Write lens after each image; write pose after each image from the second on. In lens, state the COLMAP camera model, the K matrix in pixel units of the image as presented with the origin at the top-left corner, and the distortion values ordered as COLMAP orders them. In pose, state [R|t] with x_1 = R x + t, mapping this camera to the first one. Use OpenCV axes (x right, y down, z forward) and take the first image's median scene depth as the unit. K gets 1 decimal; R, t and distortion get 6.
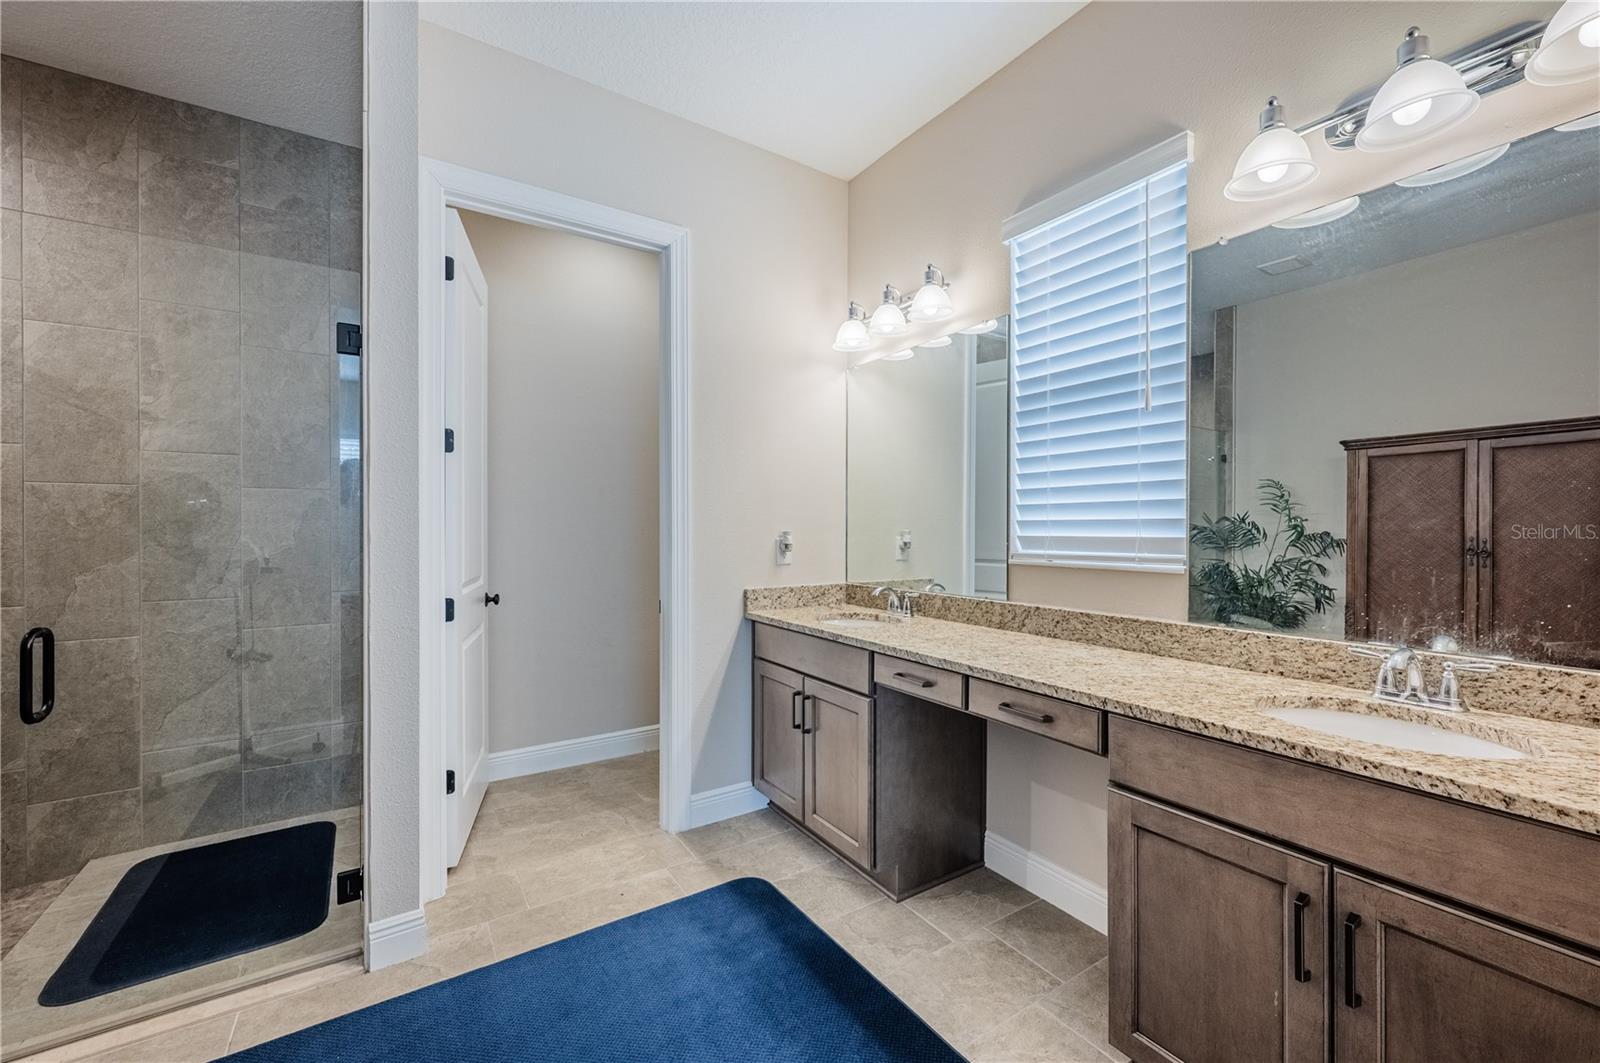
lens RADIAL K [[649.1, 0, 824.6], [0, 649.1, 539.9], [0, 0, 1]] dist [-0.000994, 0.000274]
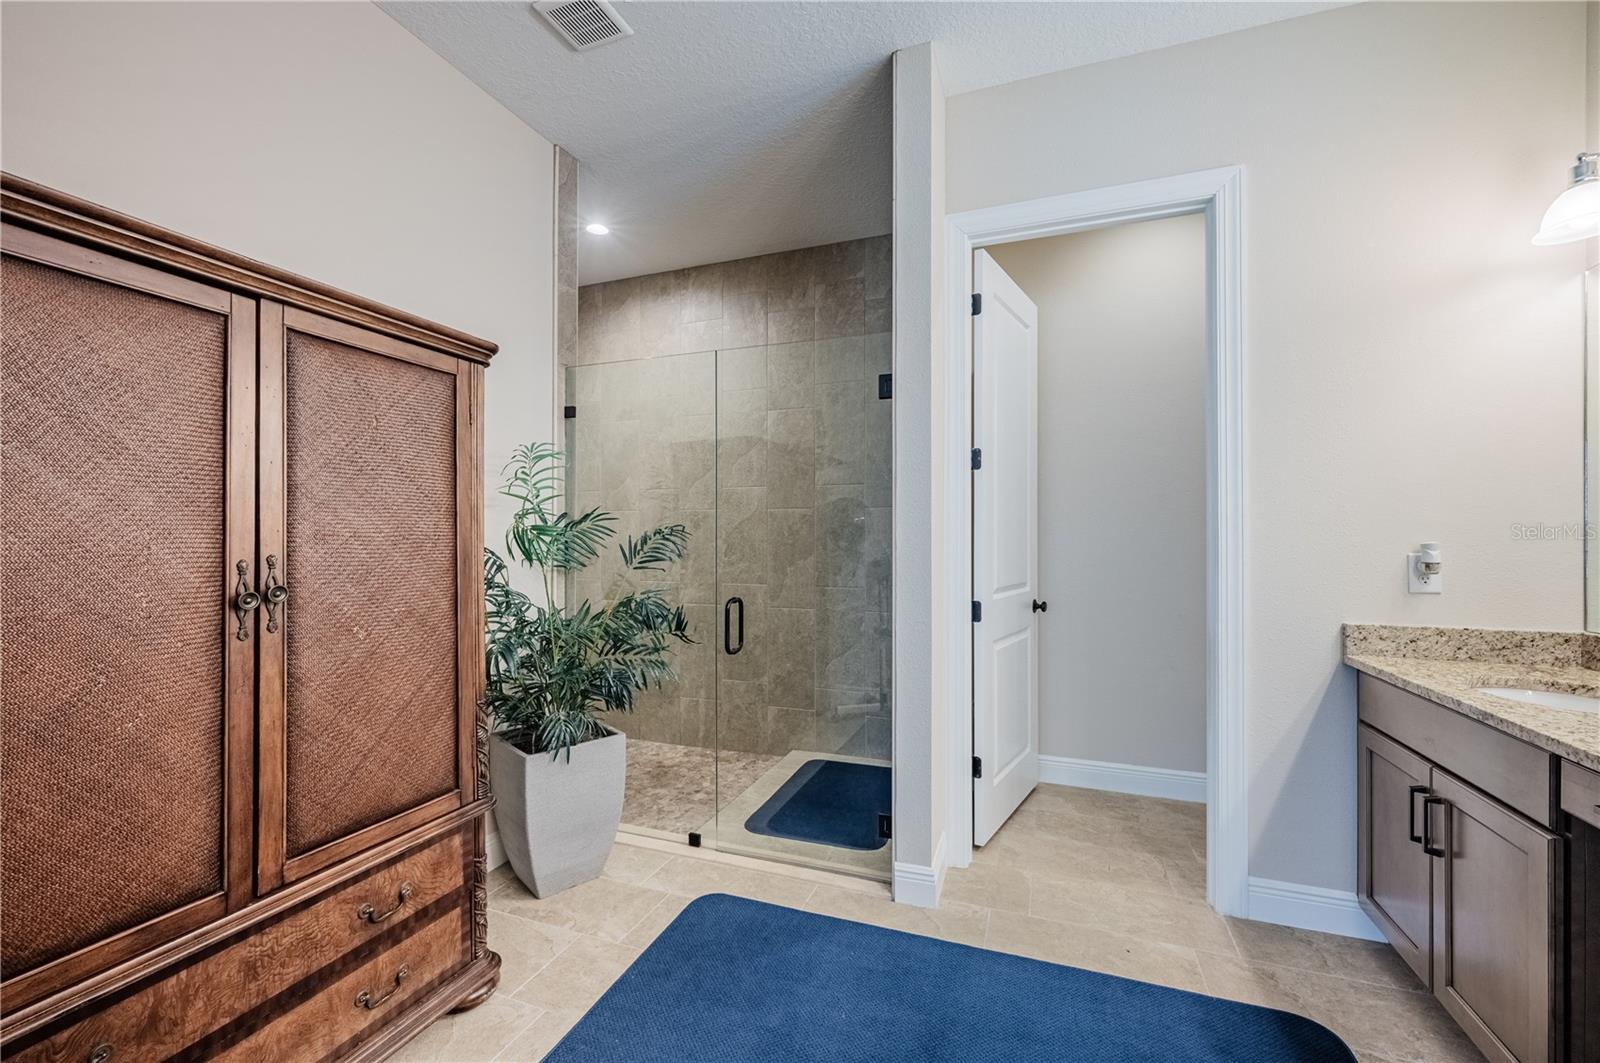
lens RADIAL K [[643.4, 0, 794.7], [0, 643.4, 542.7], [0, 0, 1]] dist [0.000056, 0.000037]
pose [[0.575700, 0.008812, -0.817613, 0.110554], [-0.017242, 0.999850, -0.001364, -0.002346], [0.817479, 0.014883, 0.575766, 0.088413]]
